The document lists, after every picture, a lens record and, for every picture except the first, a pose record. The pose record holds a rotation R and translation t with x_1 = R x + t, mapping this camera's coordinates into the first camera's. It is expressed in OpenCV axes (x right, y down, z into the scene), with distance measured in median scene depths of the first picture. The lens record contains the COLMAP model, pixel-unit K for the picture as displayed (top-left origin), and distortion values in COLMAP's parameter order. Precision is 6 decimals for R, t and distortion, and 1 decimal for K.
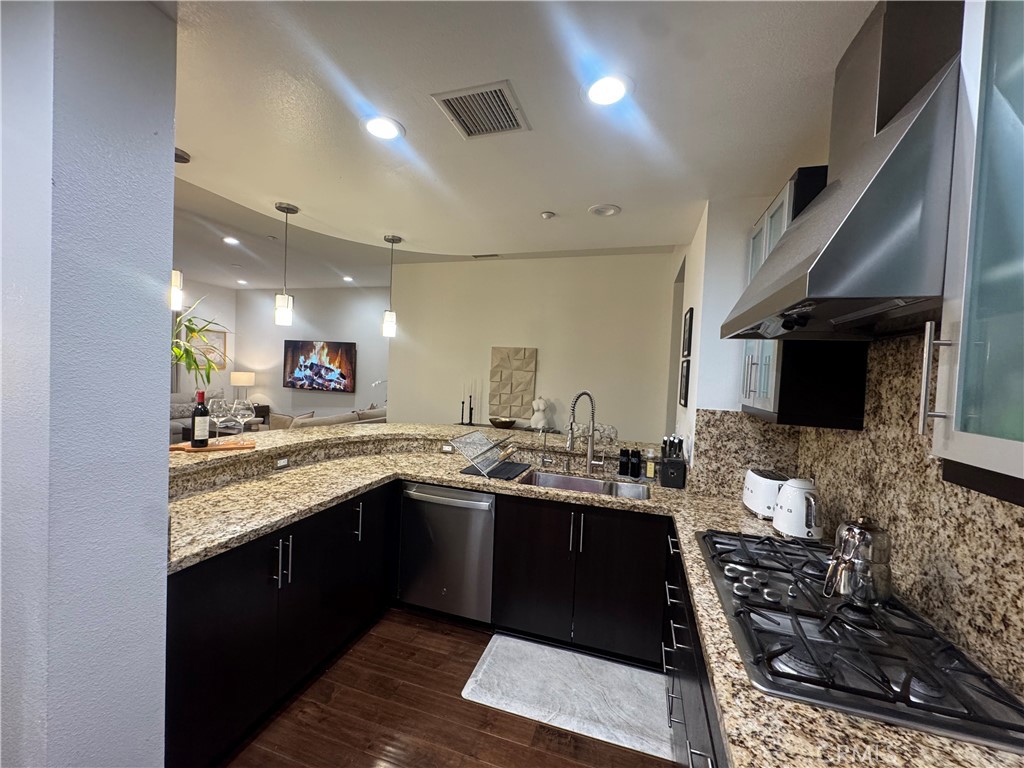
lens RADIAL K [[407.8, 0, 511.9], [0, 407.8, 382.3], [0, 0, 1]] dist [-0.003808, 0.000567]
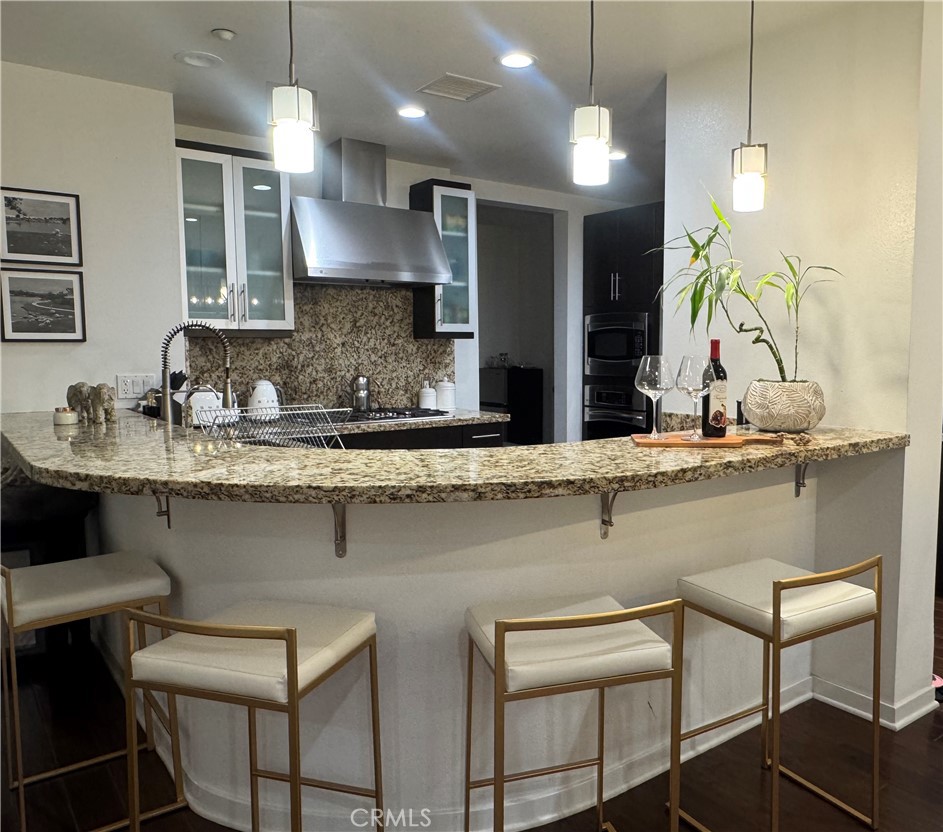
lens RADIAL K [[768.5, 0, 547.1], [0, 768.5, 420.7], [0, 0, 1]] dist [0.002685, -0.007018]
pose [[-0.831173, -0.100104, 0.546928, -1.078150], [-0.022614, 0.988932, 0.146637, -0.017000], [-0.555553, 0.109513, -0.824237, 1.877132]]
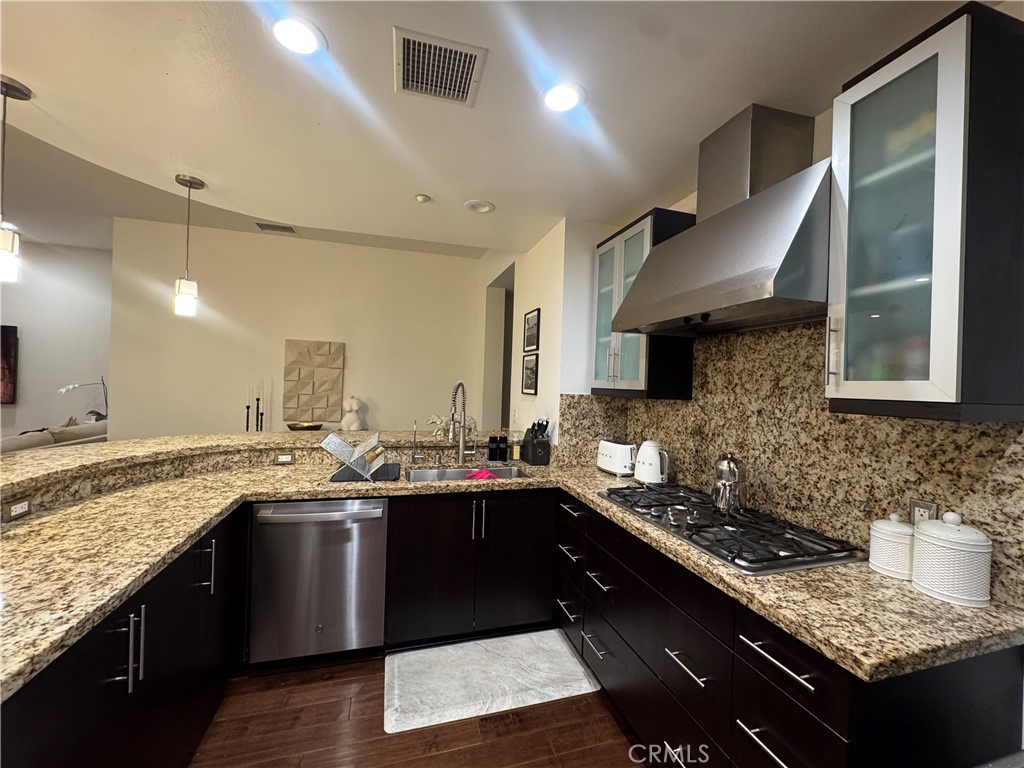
lens RADIAL K [[407.8, 0, 510.8], [0, 407.8, 382.4], [0, 0, 1]] dist [-0.003808, 0.000567]
pose [[0.830961, -0.017269, 0.556062, -0.301006], [0.021267, 0.999774, -0.000732, 0.028404], [-0.555924, 0.012434, 0.831140, 0.103728]]
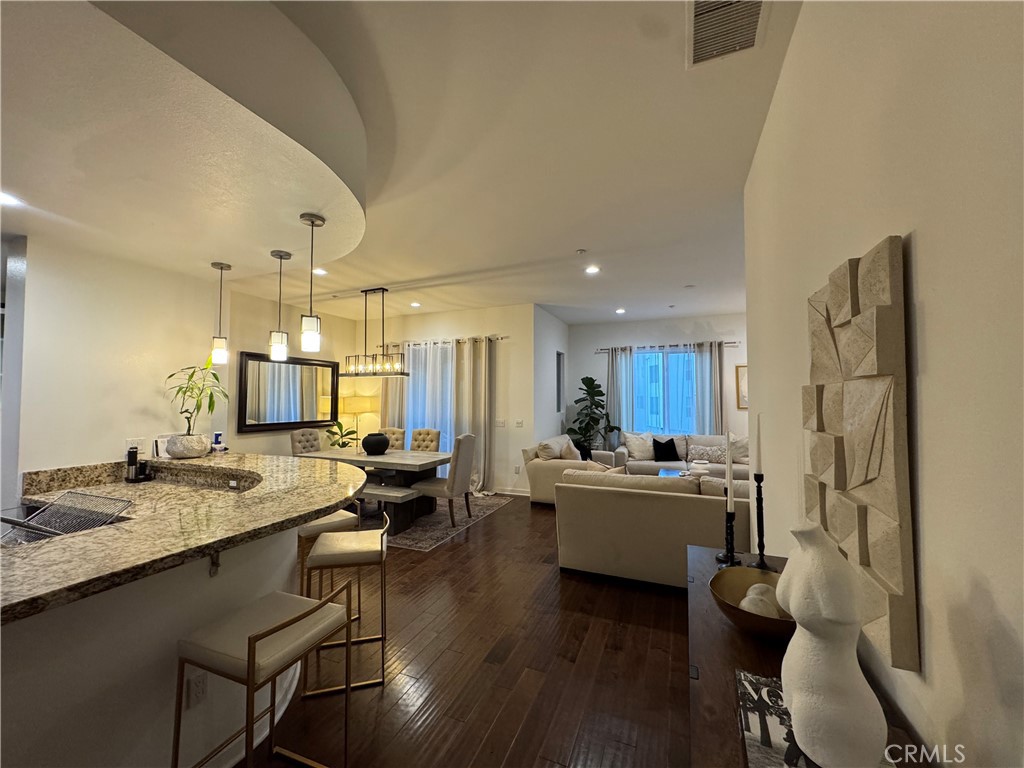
lens RADIAL K [[407.8, 0, 511.7], [0, 407.8, 382.5], [0, 0, 1]] dist [-0.003808, 0.000567]
pose [[-0.085349, -0.083923, -0.992810, 0.514377], [-0.031356, 0.996179, -0.081512, -0.011459], [0.995858, 0.024174, -0.087655, 1.902627]]
